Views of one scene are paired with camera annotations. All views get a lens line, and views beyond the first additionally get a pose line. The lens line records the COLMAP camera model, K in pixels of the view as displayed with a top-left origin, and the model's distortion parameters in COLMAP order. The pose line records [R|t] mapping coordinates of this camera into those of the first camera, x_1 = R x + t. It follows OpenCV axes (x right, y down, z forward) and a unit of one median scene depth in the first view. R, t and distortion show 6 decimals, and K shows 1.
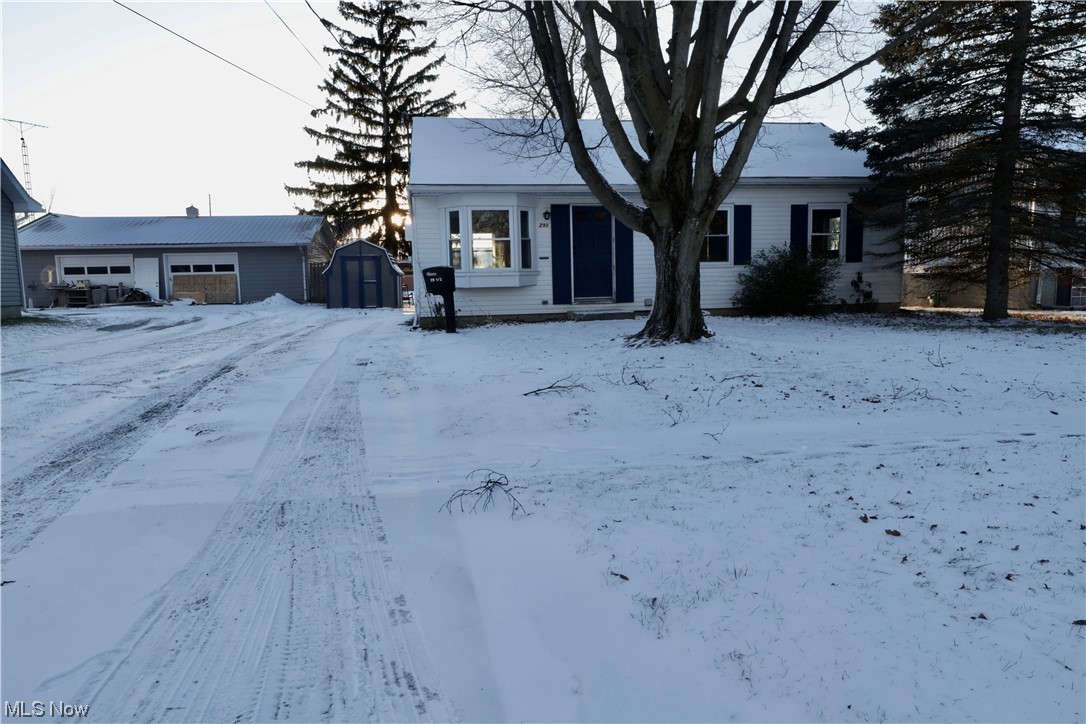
lens RADIAL K [[703.1, 0, 542.1], [0, 703.1, 359.2], [0, 0, 1]] dist [-0.001855, -0.001980]
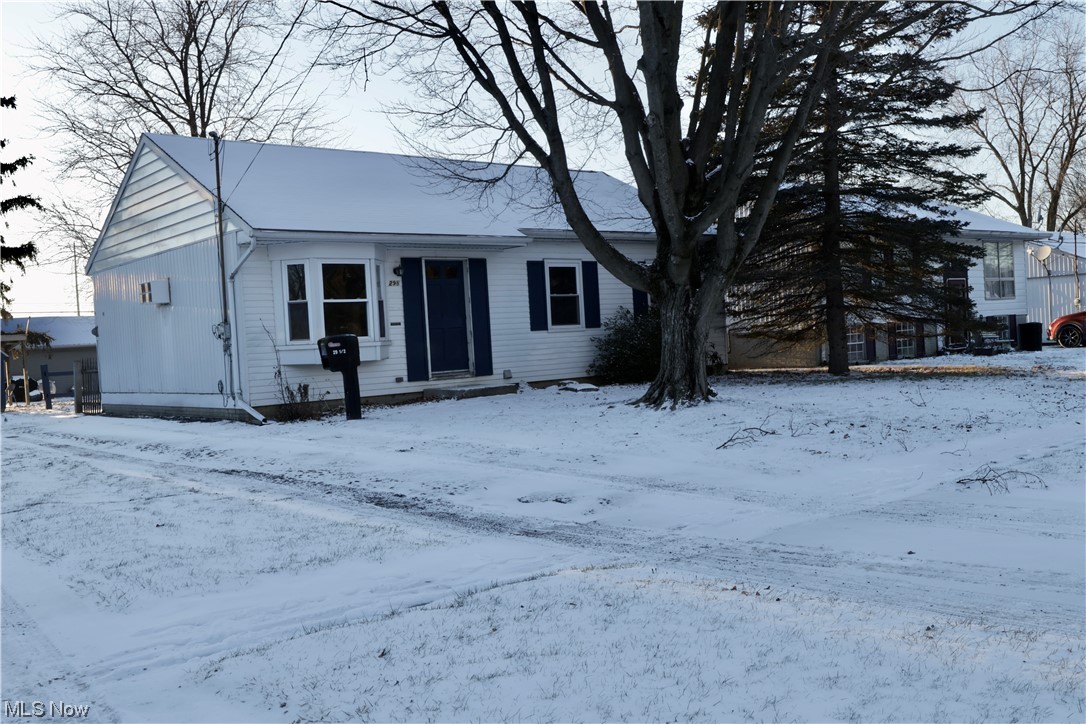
lens RADIAL K [[1001.7, 0, 544.8], [0, 1001.7, 363.2], [0, 0, 1]] dist [-0.002918, 0.000000]
pose [[0.863022, -0.037870, 0.503745, -0.423374], [0.093700, 0.991883, -0.085961, 0.013072], [-0.496401, 0.121387, 0.859565, -0.051351]]
